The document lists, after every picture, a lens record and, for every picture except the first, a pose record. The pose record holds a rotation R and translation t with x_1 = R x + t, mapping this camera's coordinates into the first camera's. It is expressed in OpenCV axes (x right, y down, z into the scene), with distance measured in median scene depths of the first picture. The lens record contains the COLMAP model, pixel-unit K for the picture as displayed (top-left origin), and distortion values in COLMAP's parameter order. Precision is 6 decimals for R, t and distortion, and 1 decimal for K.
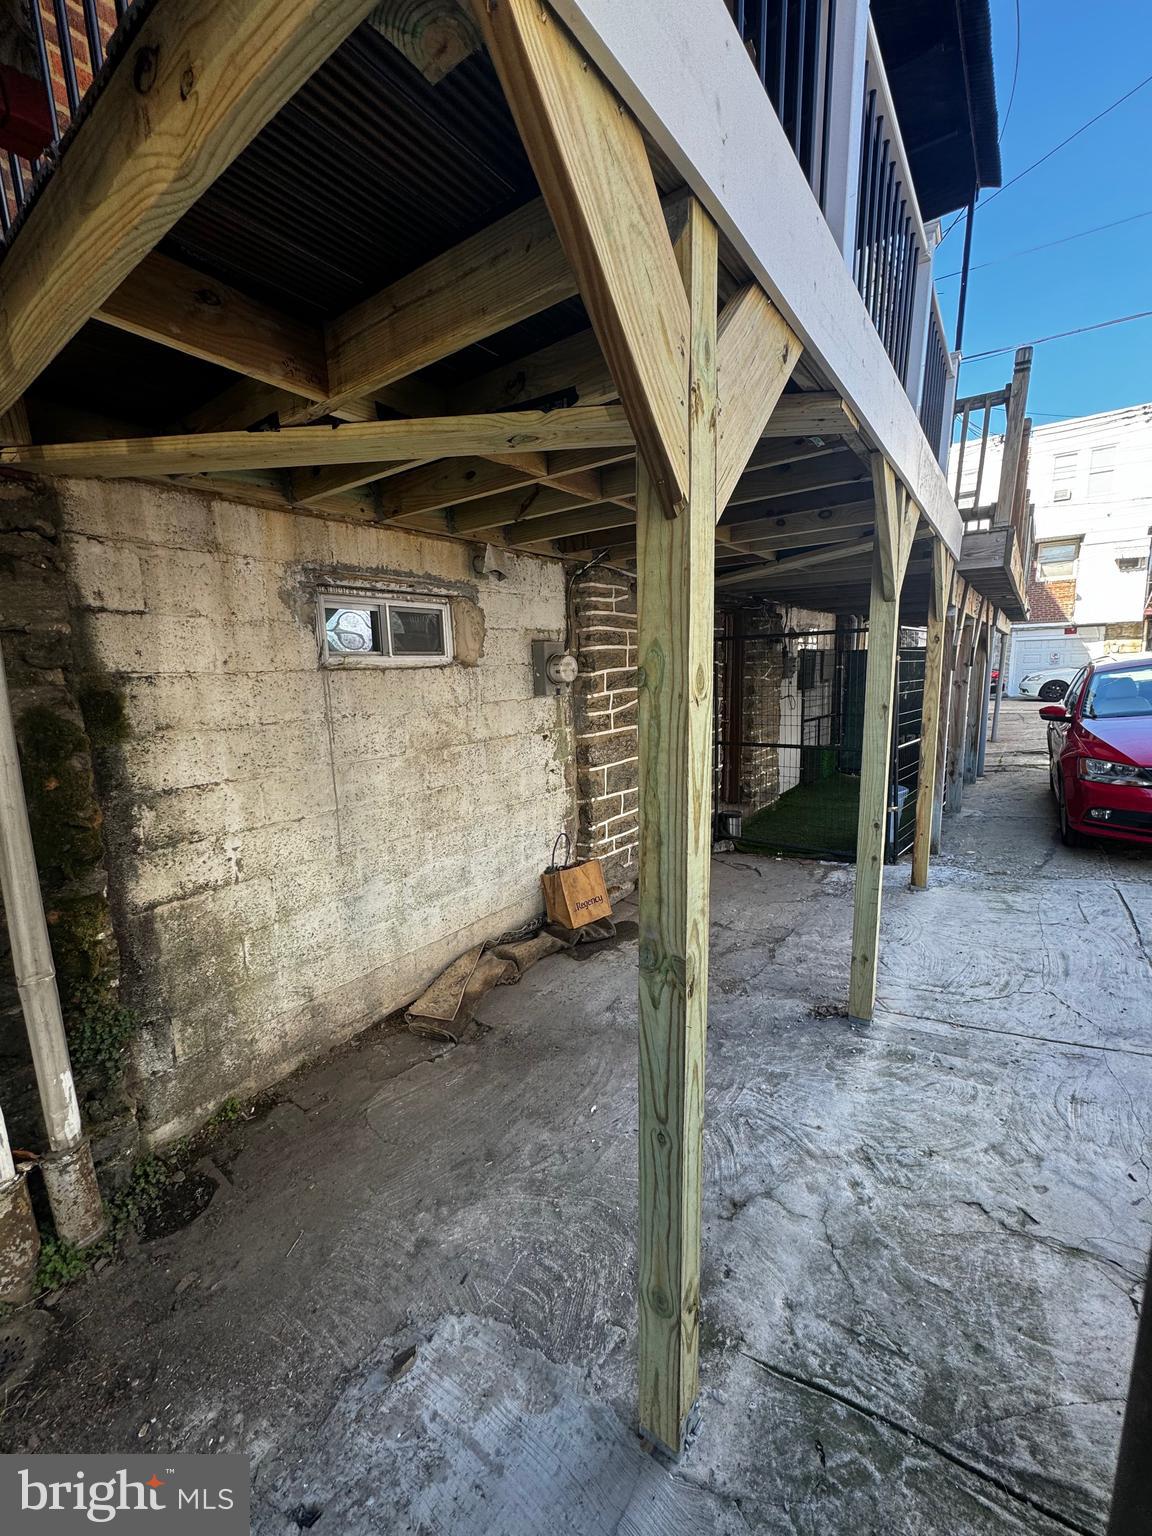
lens RADIAL K [[611.3, 0, 578.6], [0, 611.3, 768.5], [0, 0, 1]] dist [-0.002746, 0.000124]
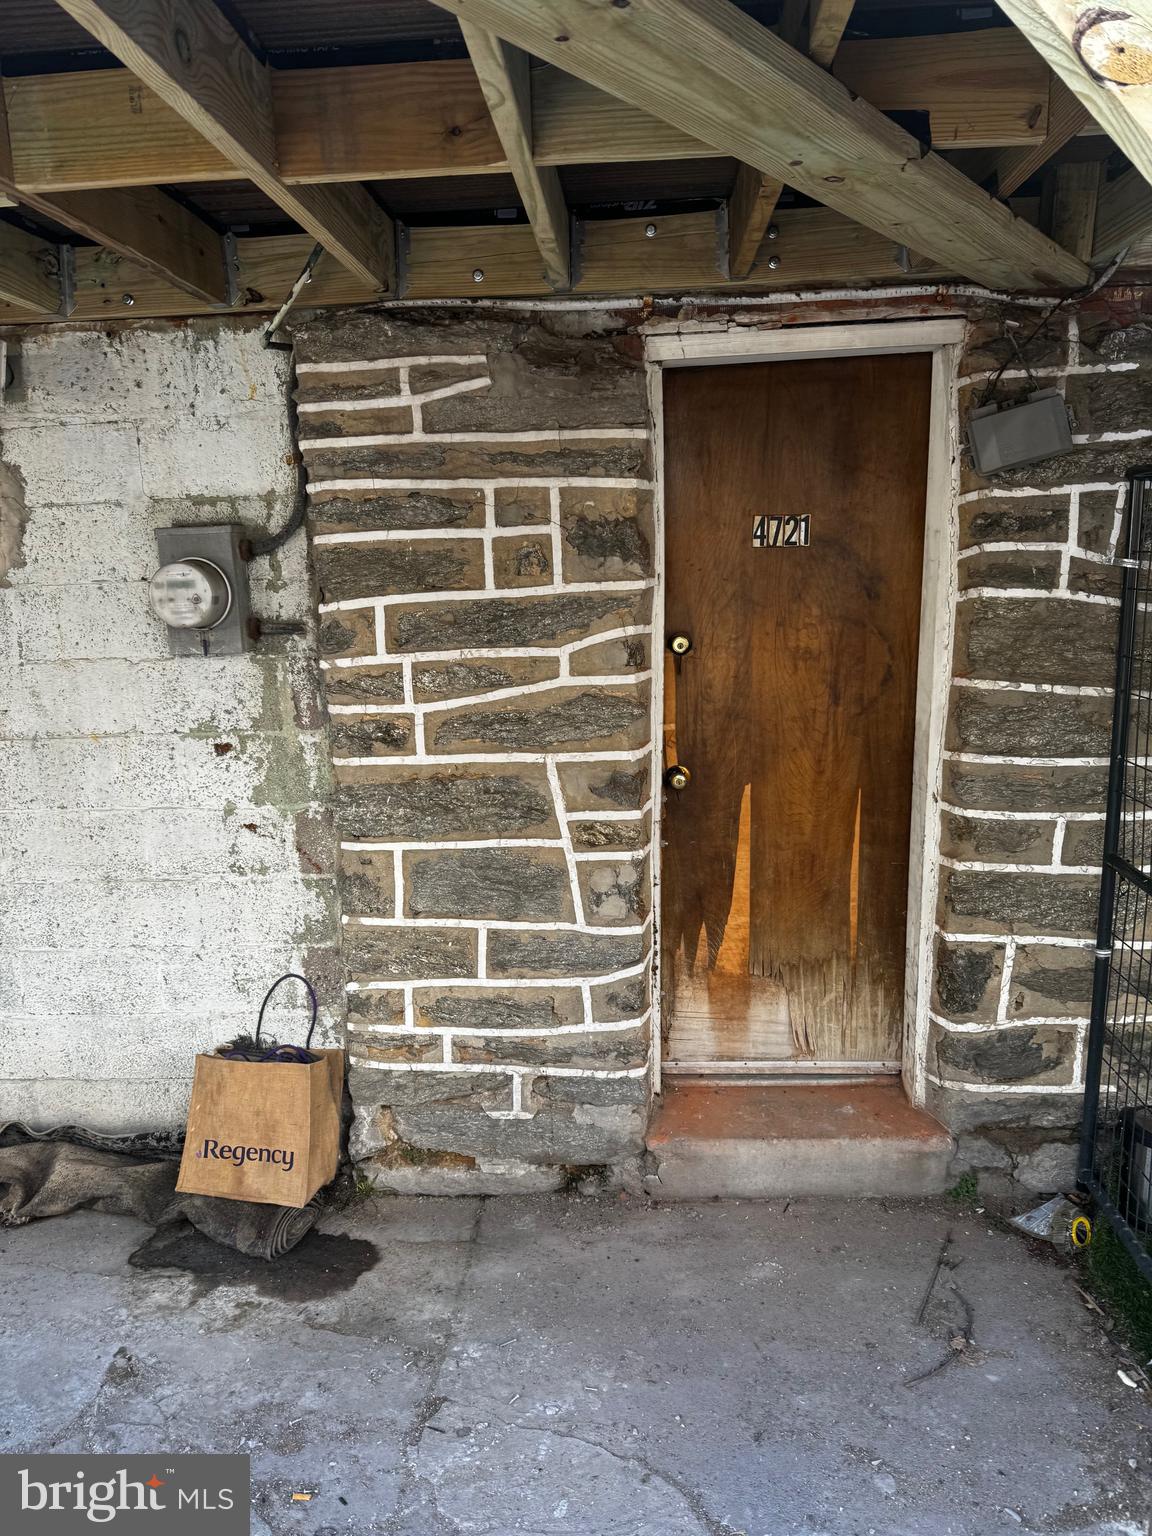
lens RADIAL K [[1064.7, 0, 568.5], [0, 1064.7, 775.9], [0, 0, 1]] dist [0.168159, -0.350053]
pose [[0.543597, 0.187833, -0.818059, 0.815441], [-0.124333, 0.981906, 0.142835, -0.197726], [0.830087, 0.024067, 0.557115, 0.890179]]
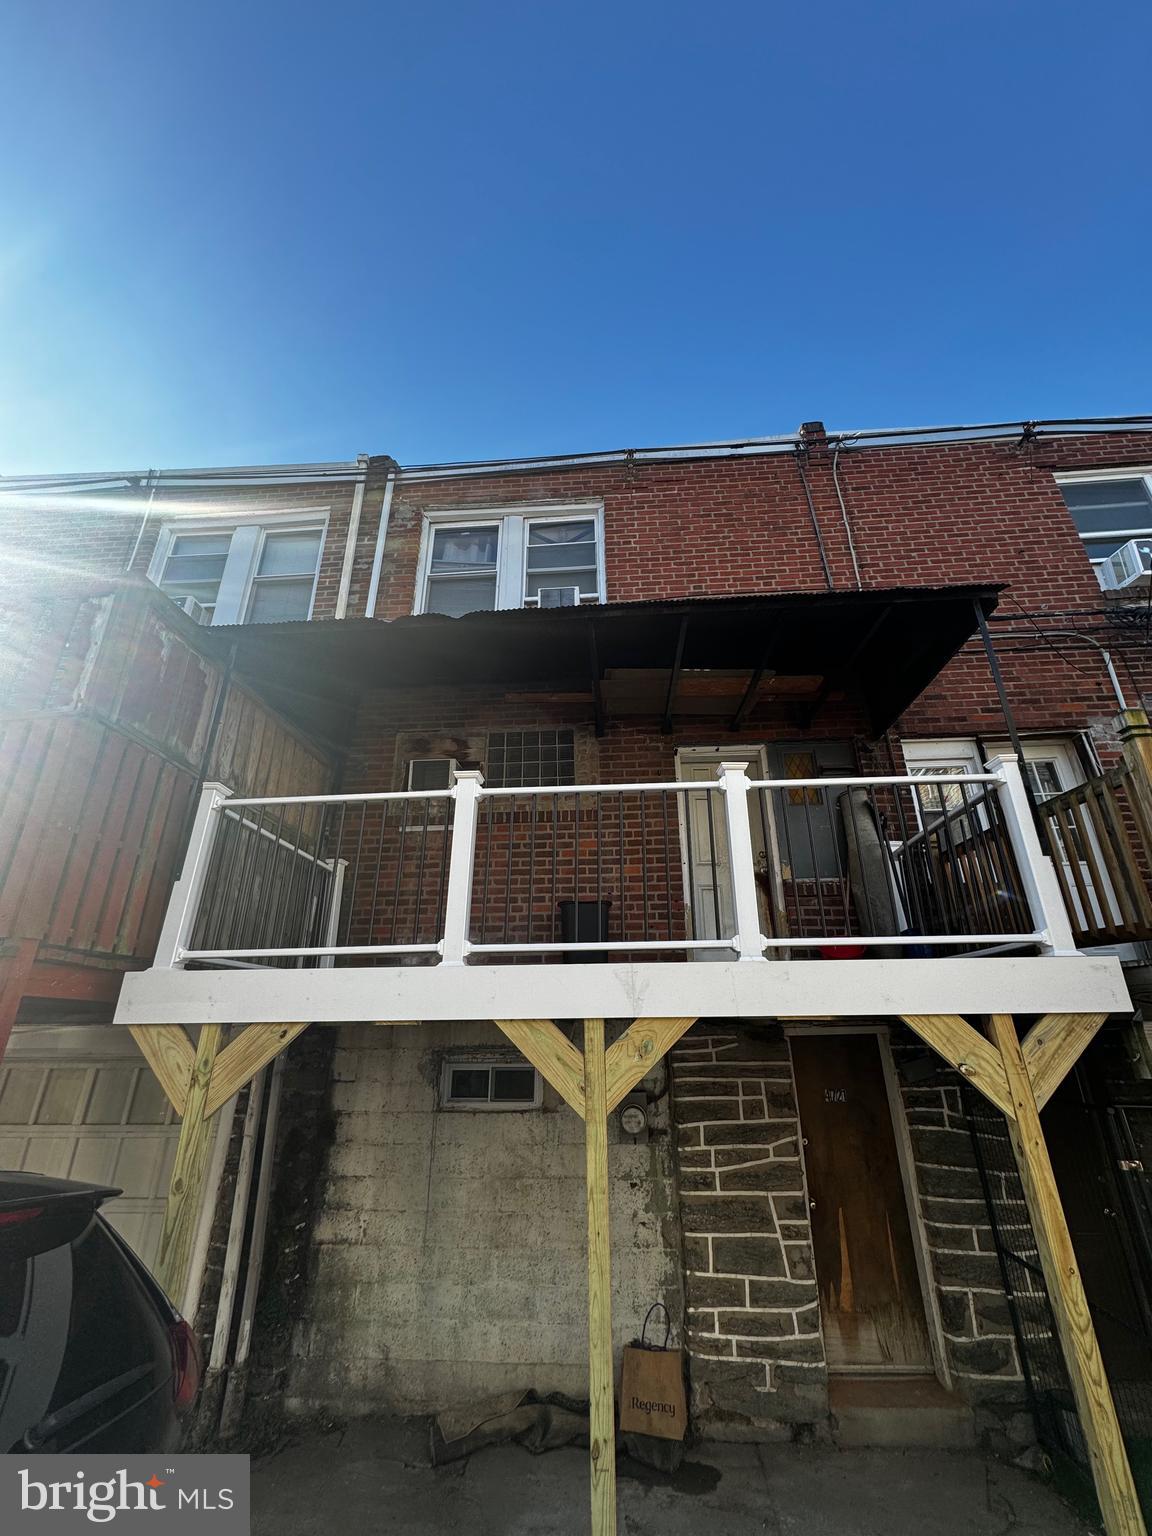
lens RADIAL K [[611.3, 0, 578.6], [0, 611.3, 768.5], [0, 0, 1]] dist [-0.002746, 0.000124]
pose [[0.534219, -0.300449, -0.790152, 1.146632], [-0.146217, 0.887779, -0.436427, -0.258395], [0.832605, 0.348682, 0.430338, 0.197296]]
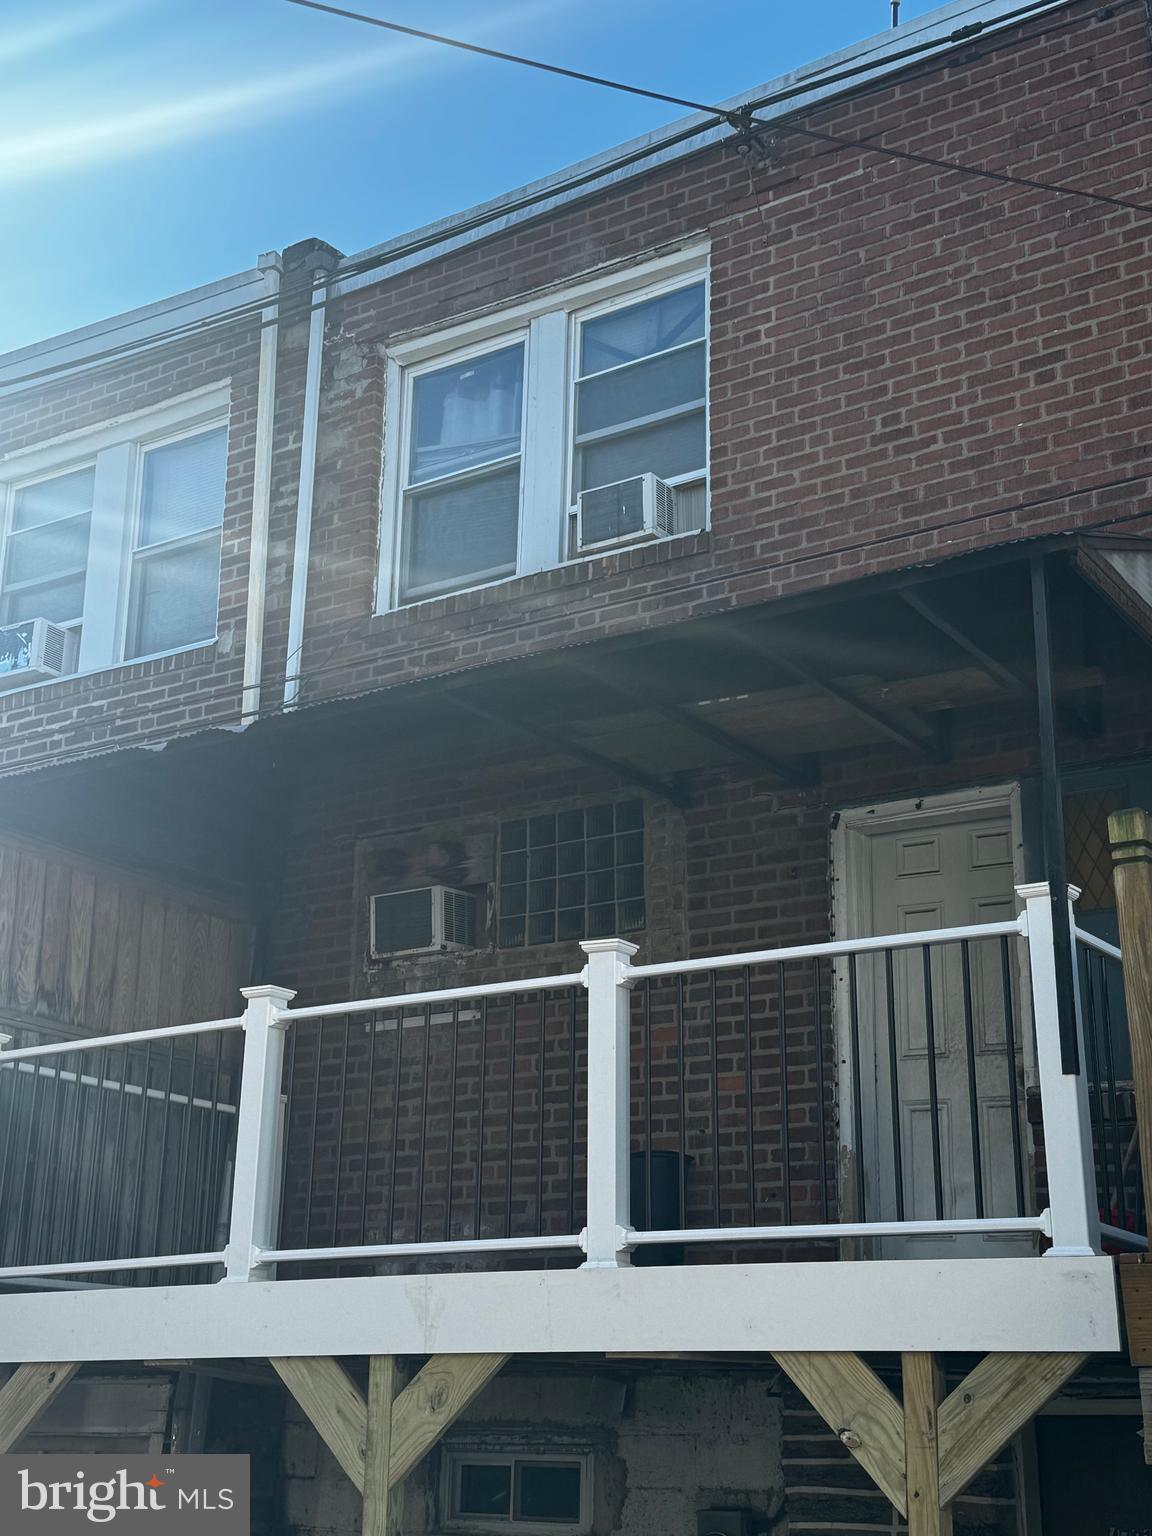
lens RADIAL K [[1972.5, 0, 574.2], [0, 1972.5, 777.5], [0, 0, 1]] dist [0.205384, -0.469108]
pose [[0.053827, -0.284117, -0.957277, 2.403685], [-0.183406, 0.939545, -0.289167, -0.323299], [0.981562, 0.191136, -0.001536, 0.784685]]
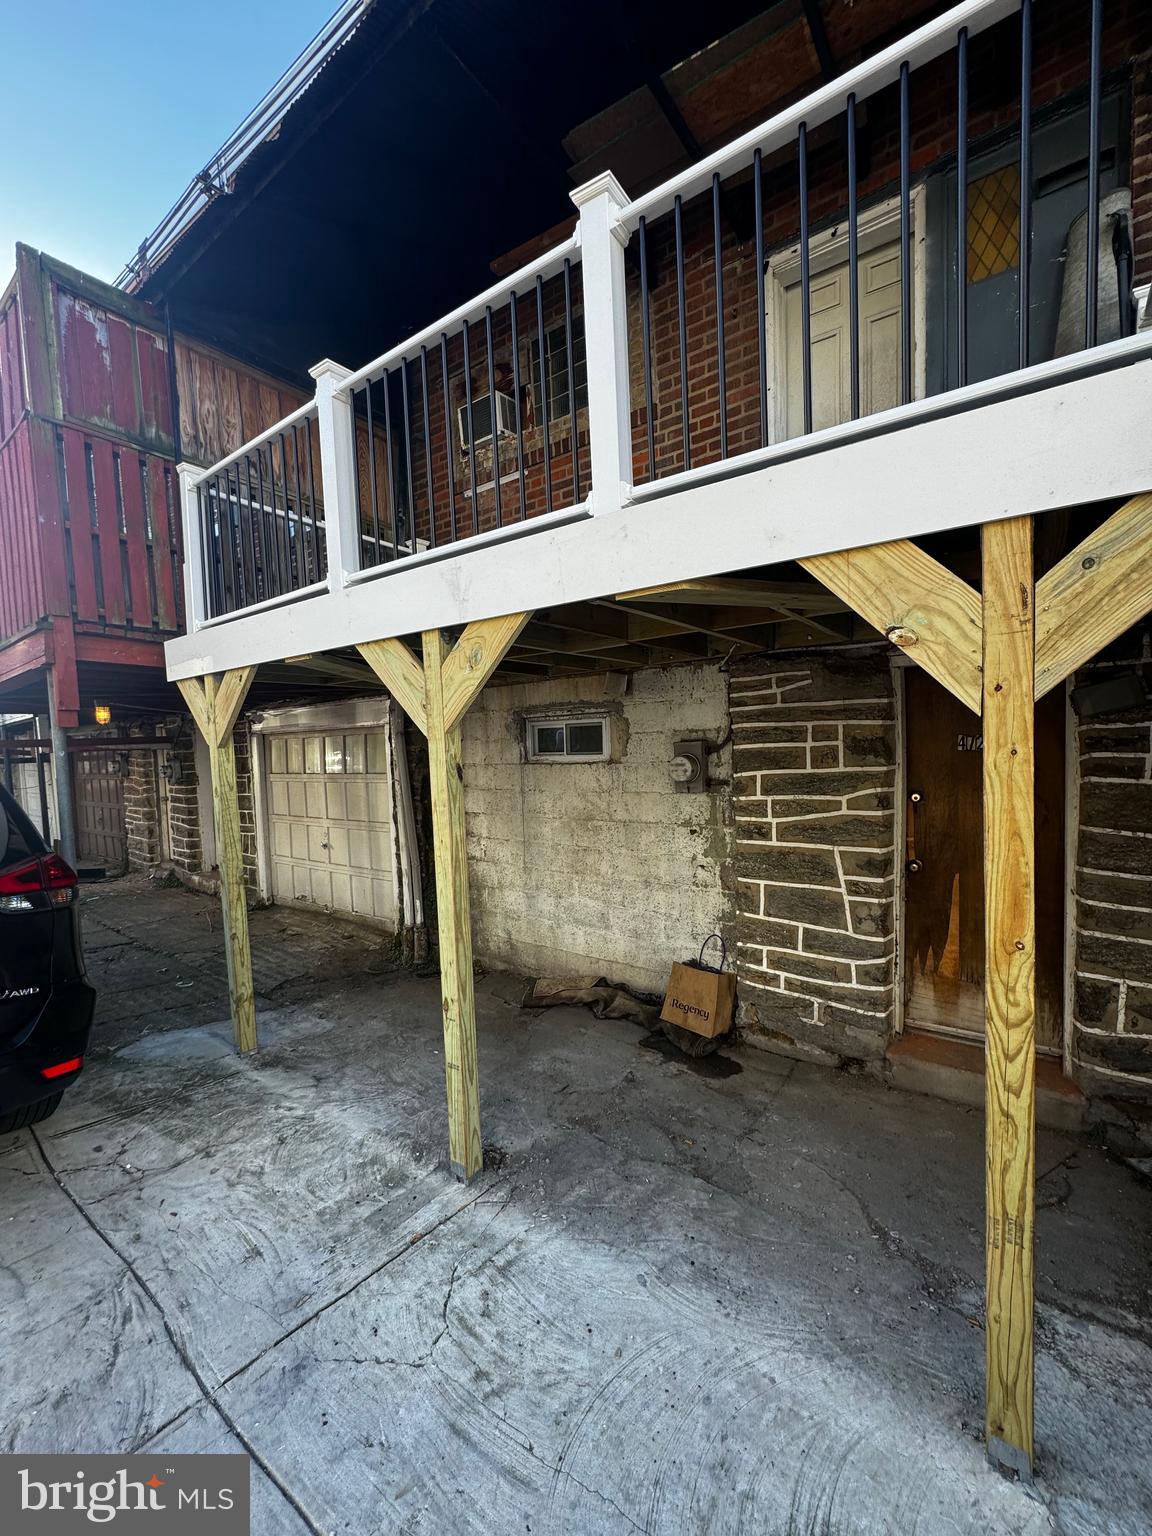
lens RADIAL K [[611.3, 0, 578.6], [0, 611.3, 768.5], [0, 0, 1]] dist [-0.002746, 0.000124]
pose [[0.013567, 0.077988, -0.996862, 1.106599], [-0.128913, 0.988770, 0.075600, -0.241120], [0.991563, 0.127483, 0.023468, 0.882381]]
